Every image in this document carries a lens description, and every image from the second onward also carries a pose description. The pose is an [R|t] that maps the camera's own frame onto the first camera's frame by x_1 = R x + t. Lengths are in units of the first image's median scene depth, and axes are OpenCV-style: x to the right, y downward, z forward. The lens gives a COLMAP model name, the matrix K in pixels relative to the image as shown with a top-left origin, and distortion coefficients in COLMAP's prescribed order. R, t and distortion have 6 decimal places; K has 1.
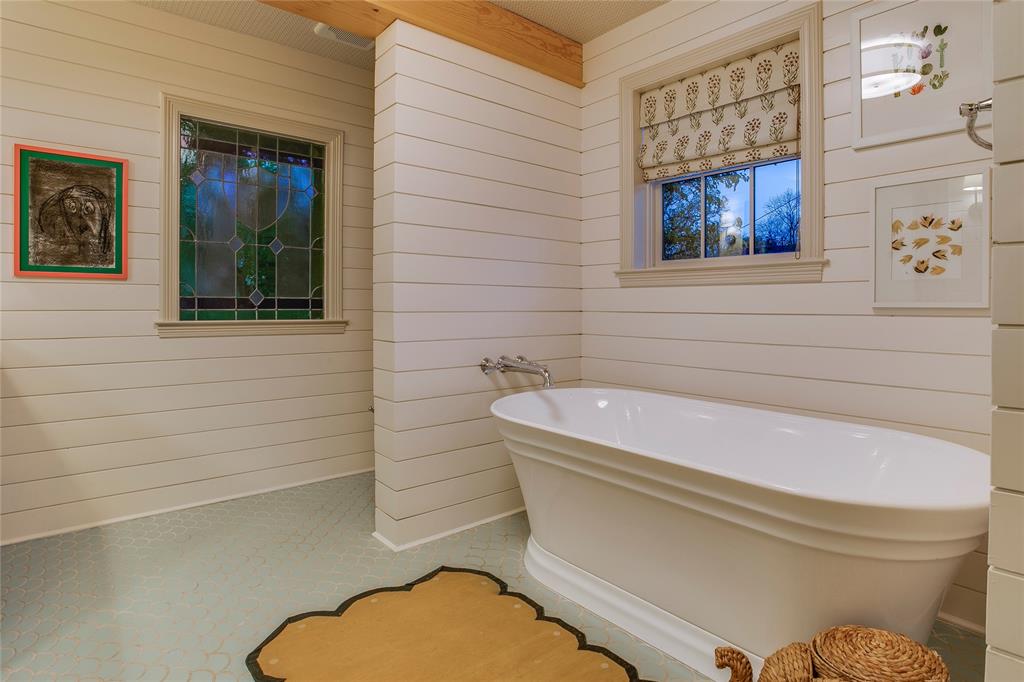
lens RADIAL K [[558.3, 0, 509.3], [0, 558.3, 308.1], [0, 0, 1]] dist [-0.006366, 0.000136]
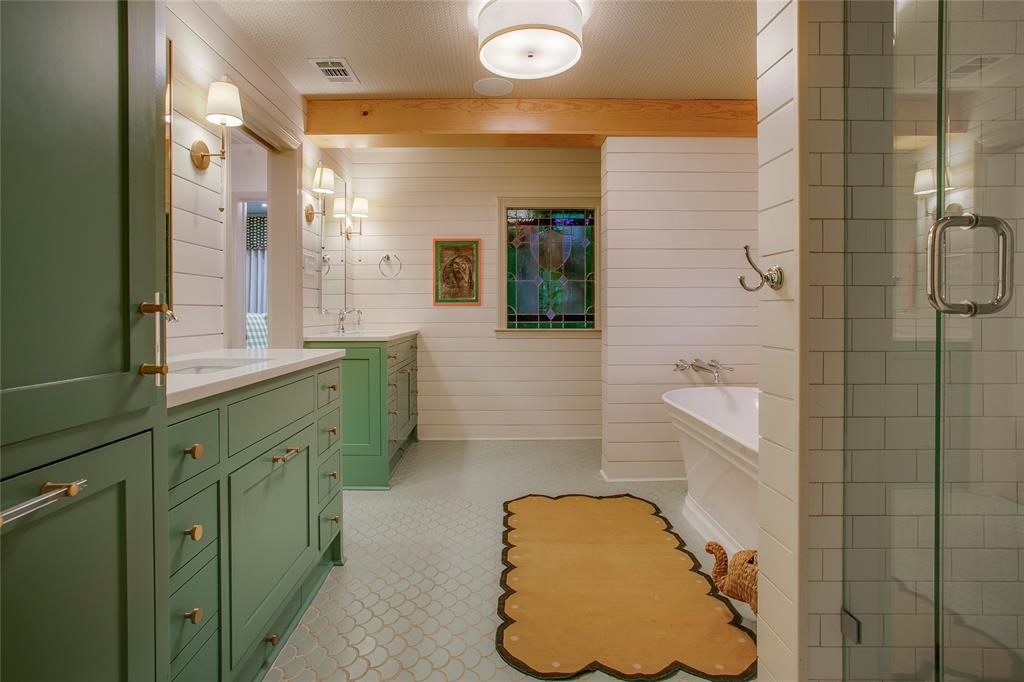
lens RADIAL K [[558.3, 0, 509.3], [0, 558.3, 308.1], [0, 0, 1]] dist [-0.006366, 0.000136]
pose [[0.775797, -0.006854, -0.630945, 0.524773], [0.002446, 0.999966, -0.007854, -0.028720], [0.630978, 0.004550, 0.775787, -0.340103]]
